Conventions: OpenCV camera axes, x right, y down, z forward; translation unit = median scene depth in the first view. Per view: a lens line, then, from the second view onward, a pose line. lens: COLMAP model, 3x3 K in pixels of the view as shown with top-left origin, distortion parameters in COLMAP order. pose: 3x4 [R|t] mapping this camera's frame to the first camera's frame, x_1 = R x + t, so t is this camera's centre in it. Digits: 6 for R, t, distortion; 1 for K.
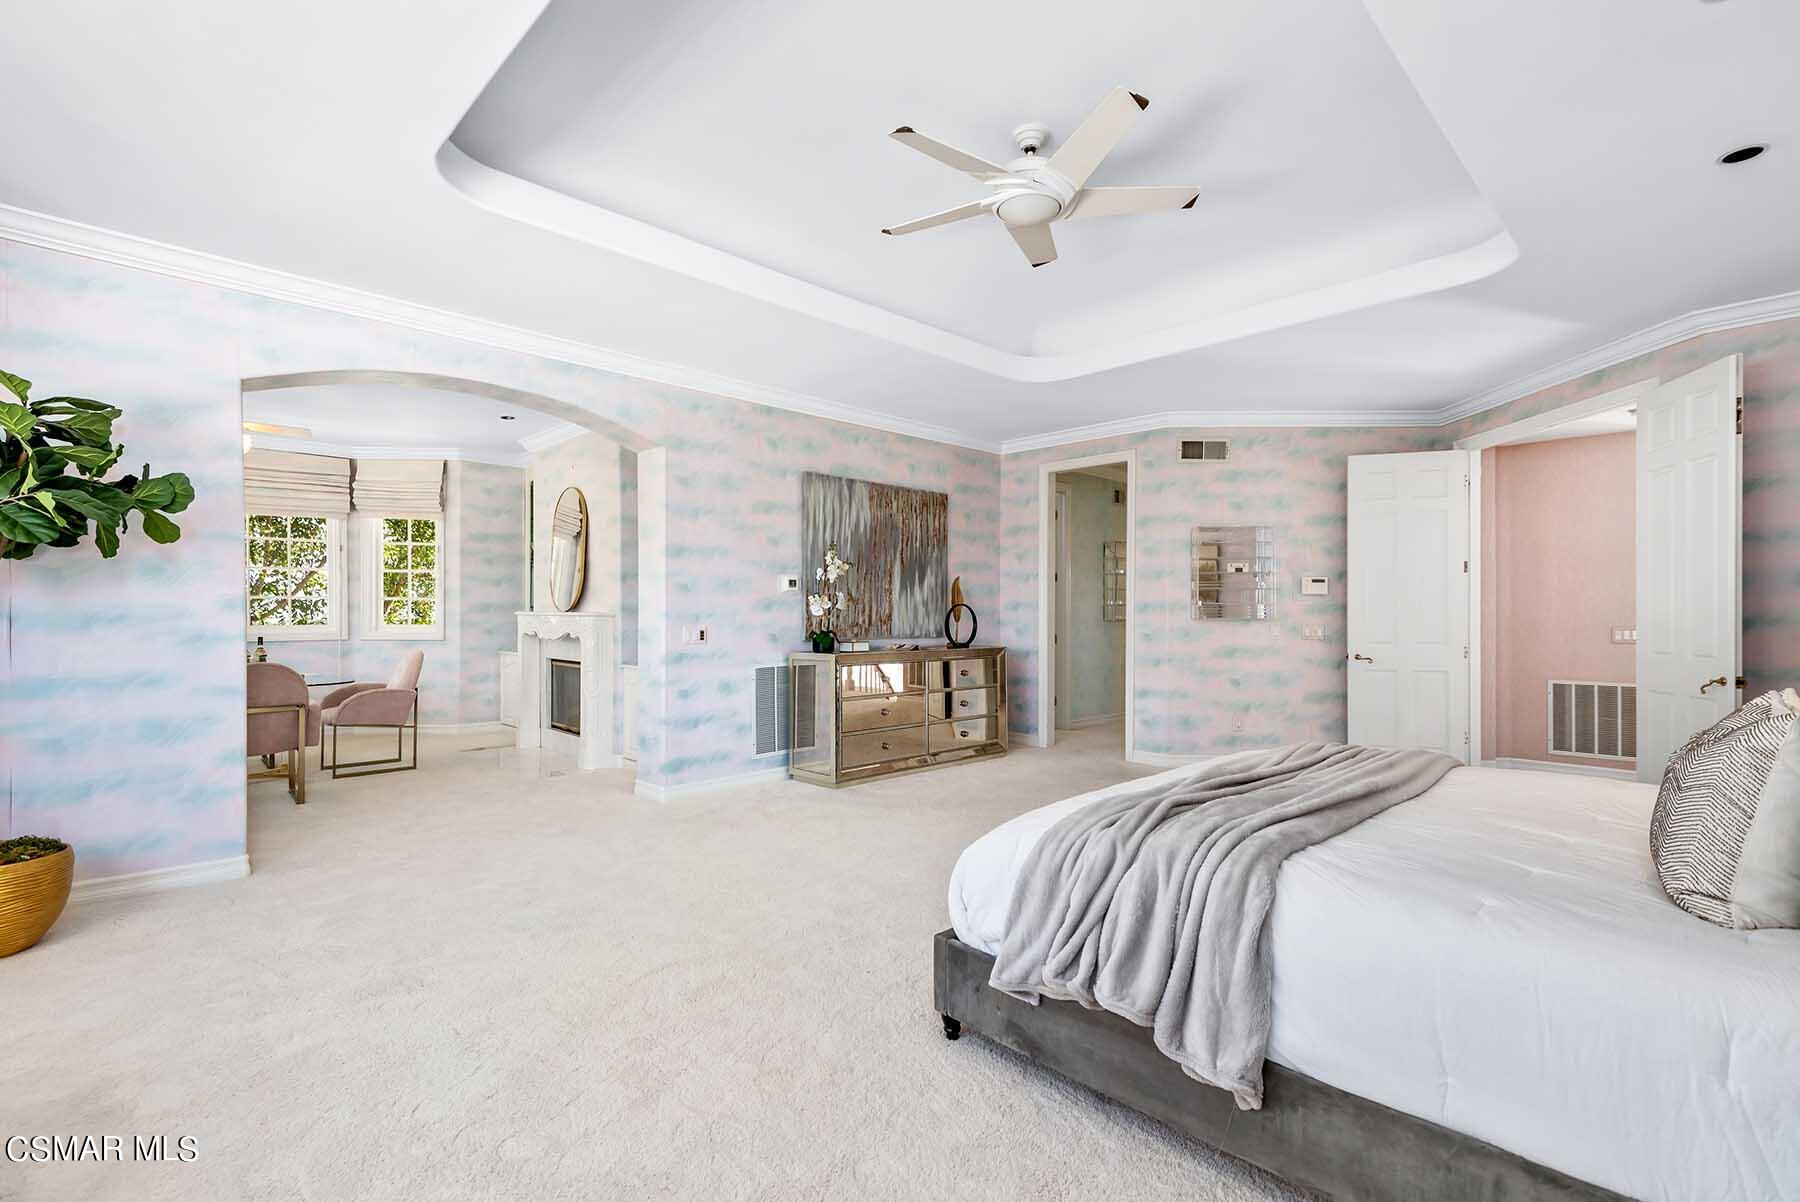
lens RADIAL K [[812.7, 0, 904.2], [0, 812.7, 609.9], [0, 0, 1]] dist [0.016992, -0.004678]
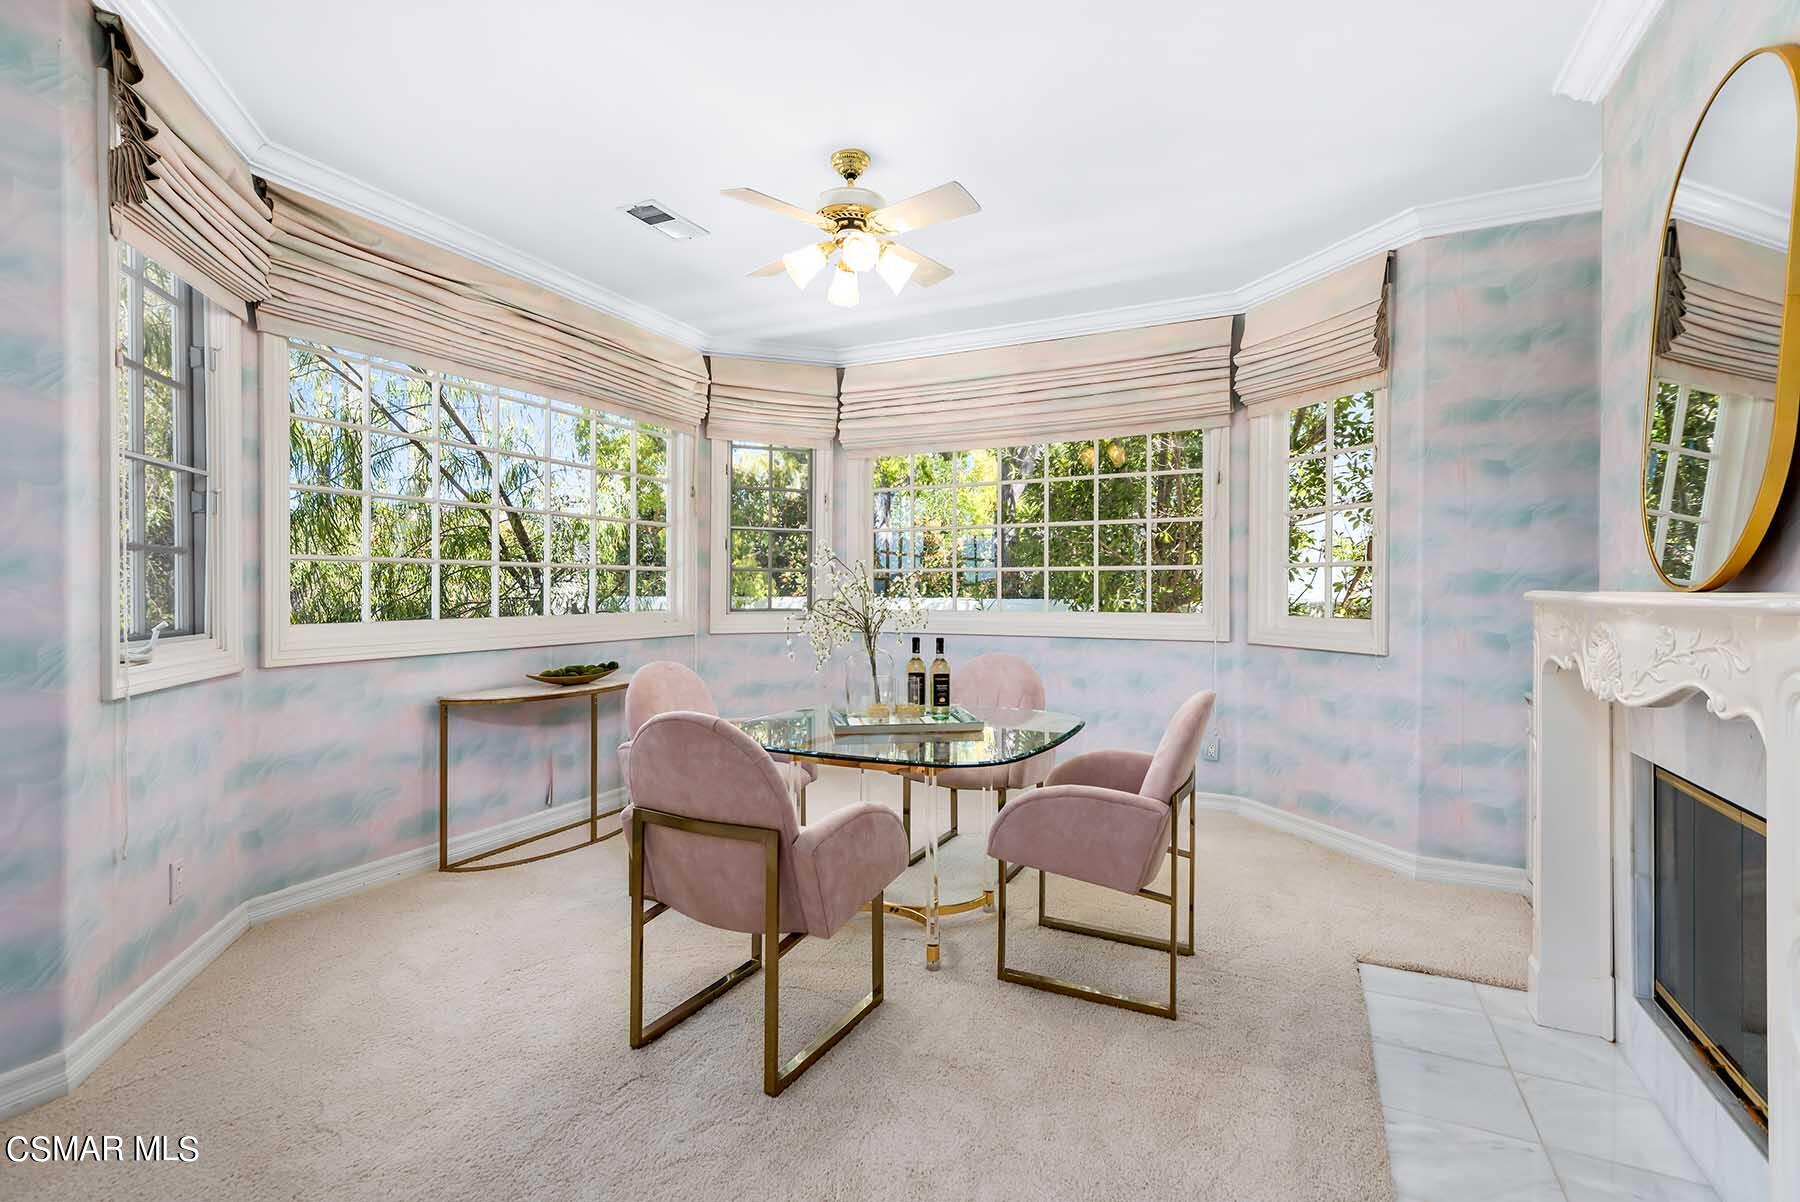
lens RADIAL K [[812.7, 0, 908.9], [0, 812.7, 594.6], [0, 0, 1]] dist [0.016992, -0.004678]
pose [[0.344837, 0.006117, -0.938642, -0.232392], [-0.001808, 0.999981, 0.005852, 0.001347], [0.938661, -0.000321, 0.344842, 0.597560]]
